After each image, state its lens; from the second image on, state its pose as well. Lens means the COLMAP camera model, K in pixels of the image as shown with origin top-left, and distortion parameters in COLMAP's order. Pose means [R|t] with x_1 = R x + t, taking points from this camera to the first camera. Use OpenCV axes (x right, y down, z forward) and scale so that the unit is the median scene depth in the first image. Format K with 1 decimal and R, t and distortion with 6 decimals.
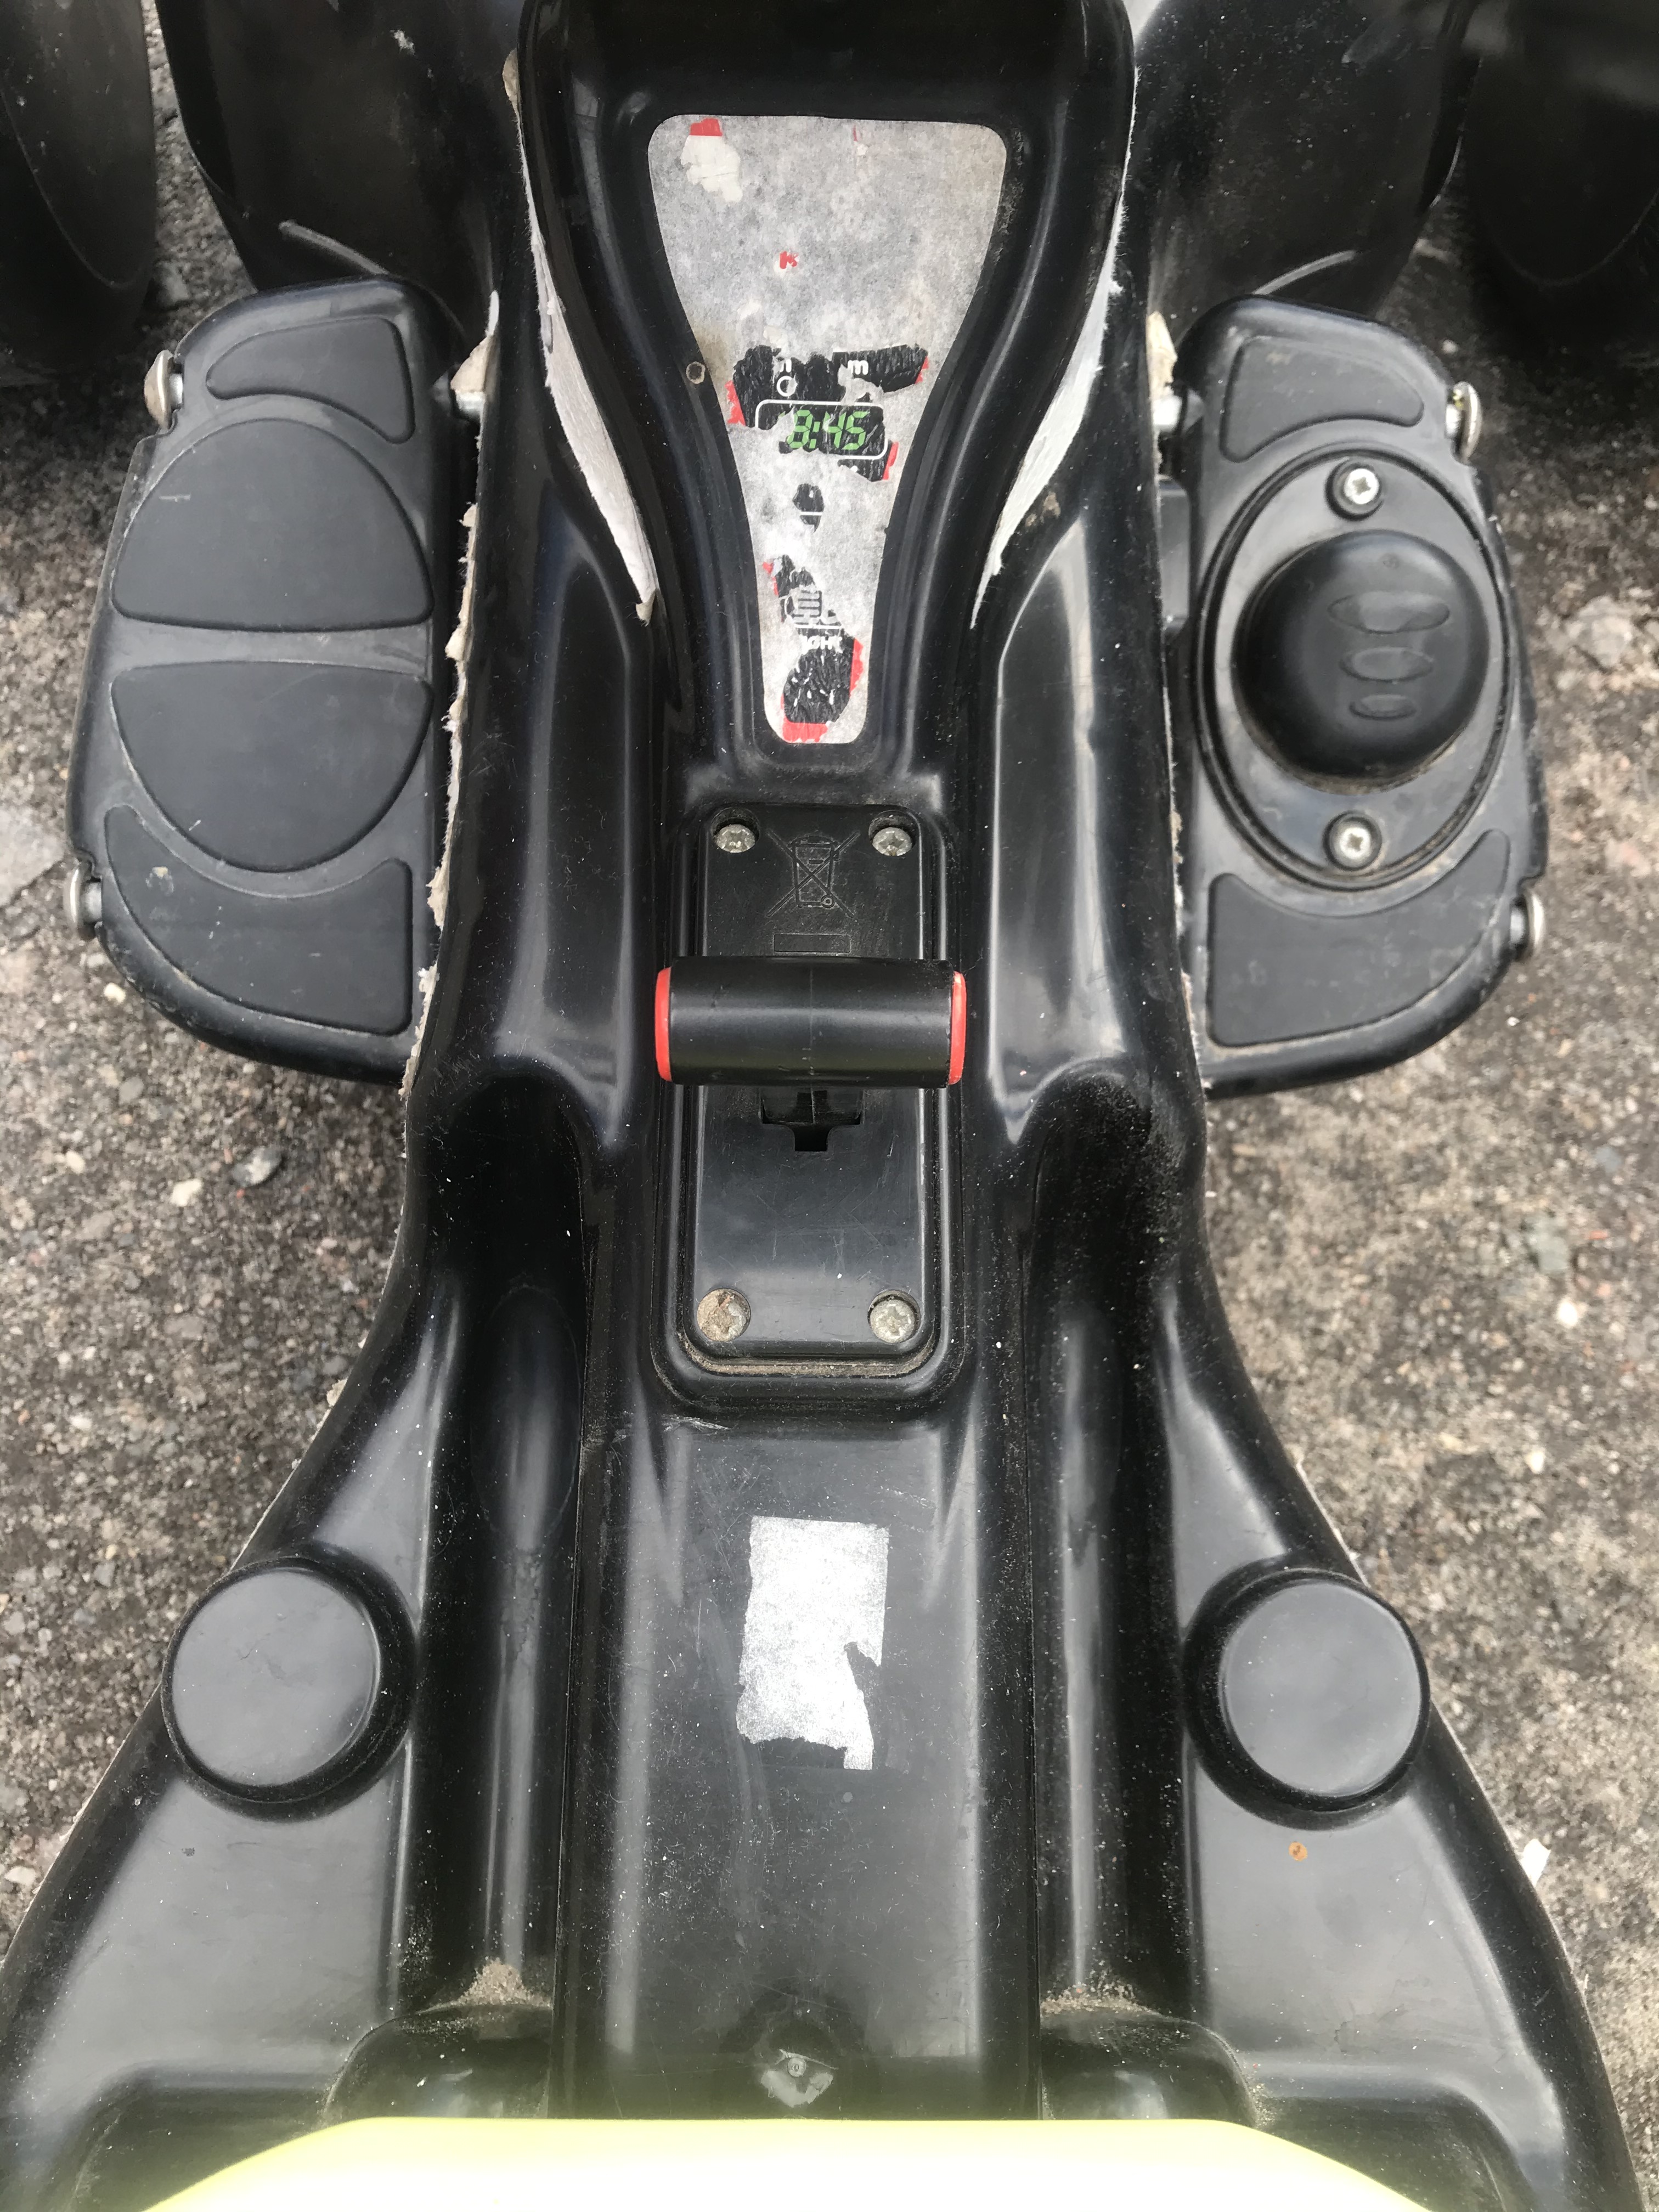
lens RADIAL K [[1854.5, 0, 816.4], [0, 1854.5, 1041.7], [0, 0, 1]] dist [0.001363, 0.002734]
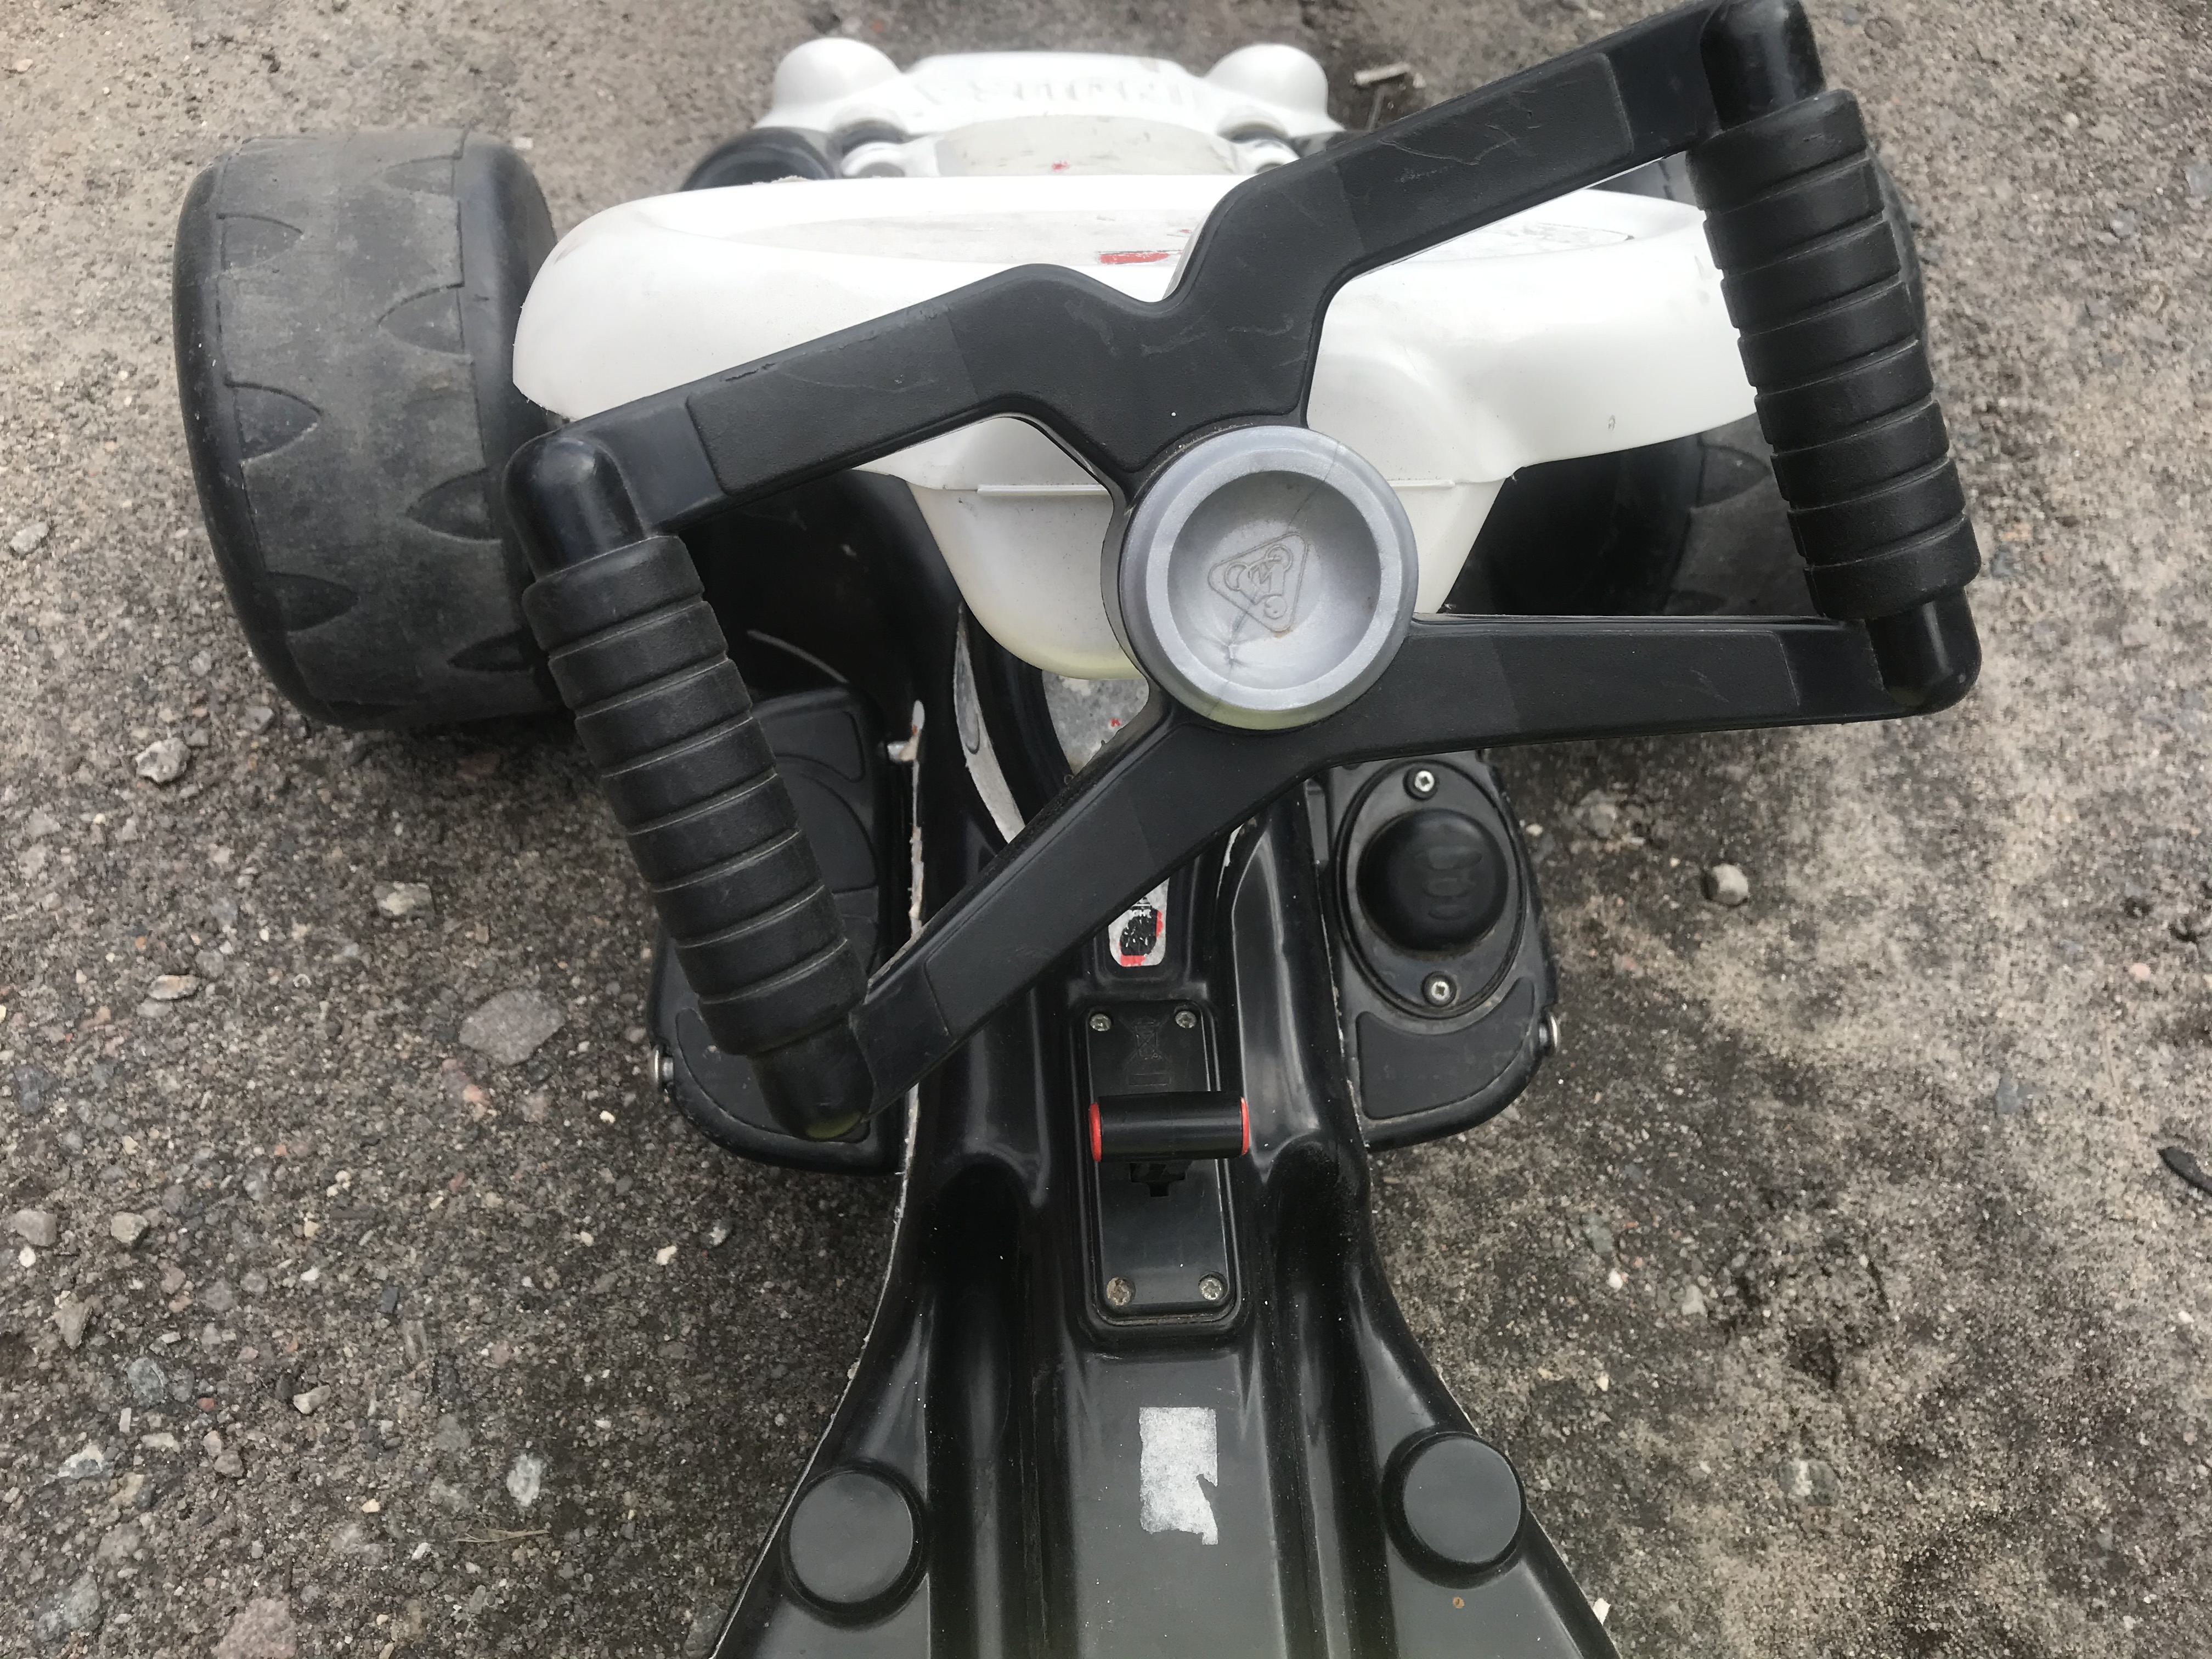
lens RADIAL K [[1695.5, 0, 1074.8], [0, 1695.5, 868.6], [0, 0, 1]] dist [0.007896, -0.017558]
pose [[0.997200, -0.050637, 0.055036, -0.084554], [0.057980, 0.988272, -0.141268, -0.011363], [-0.047237, 0.144063, 0.988440, -0.372547]]
